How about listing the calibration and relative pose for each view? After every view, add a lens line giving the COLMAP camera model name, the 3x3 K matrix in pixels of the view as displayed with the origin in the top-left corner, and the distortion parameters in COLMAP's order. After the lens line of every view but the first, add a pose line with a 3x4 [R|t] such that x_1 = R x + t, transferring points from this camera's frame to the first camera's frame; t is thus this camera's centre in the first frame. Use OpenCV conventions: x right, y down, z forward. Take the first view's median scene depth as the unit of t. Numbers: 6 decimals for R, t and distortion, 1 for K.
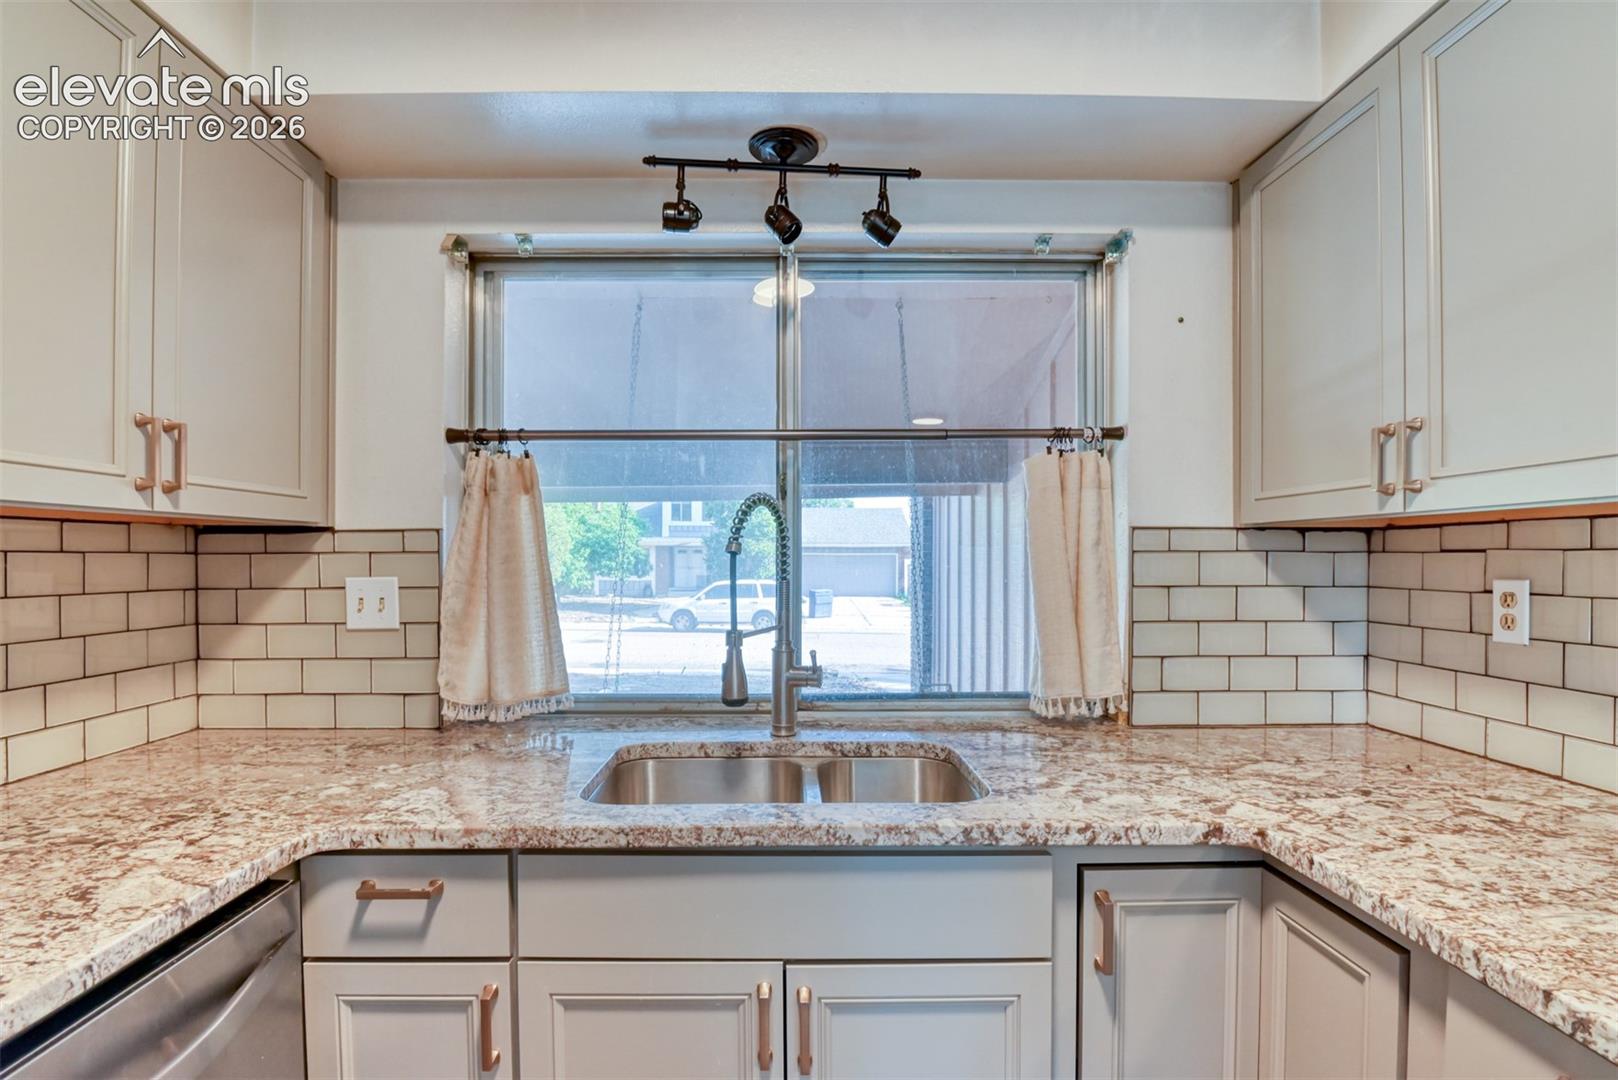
lens RADIAL K [[804.4, 0, 804.3], [0, 804.4, 564.3], [0, 0, 1]] dist [-0.033292, -0.000615]
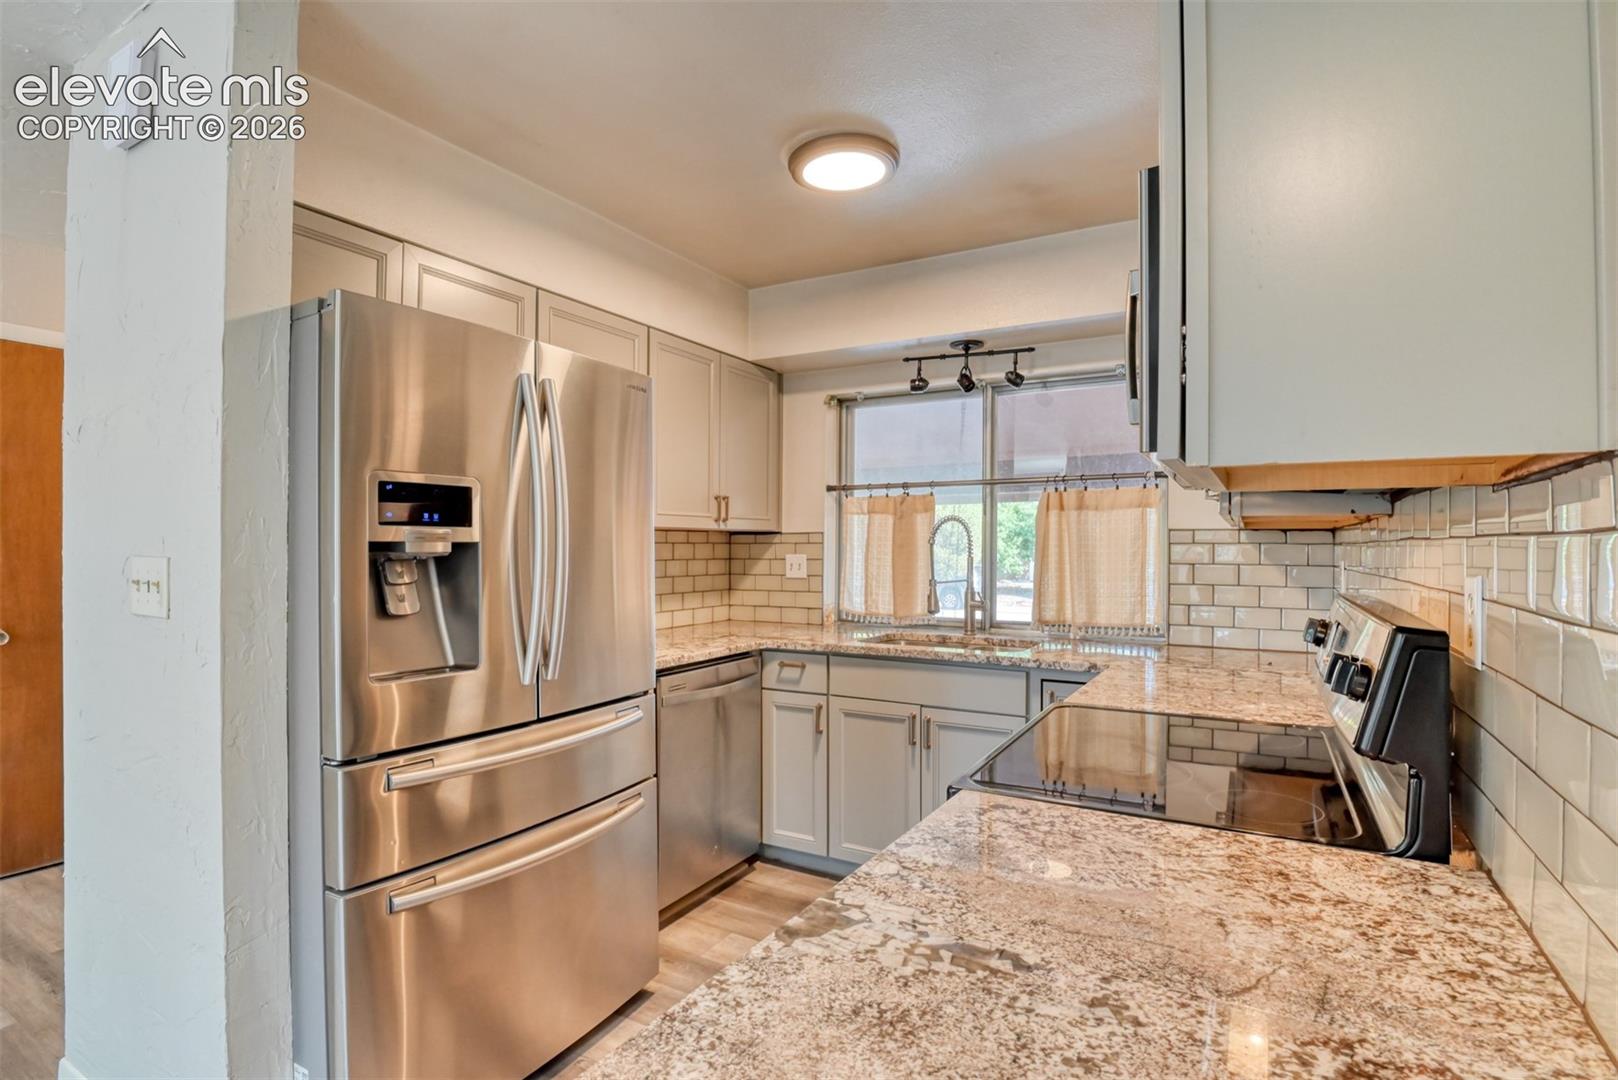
lens RADIAL K [[793.0, 0, 812.6], [0, 793.0, 548.8], [0, 0, 1]] dist [-0.030110, -0.000103]
pose [[0.858477, 0.005091, -0.512827, 0.677575], [-0.007122, 0.999973, -0.001994, 0.005221], [0.512803, 0.005364, 0.858490, -0.939386]]
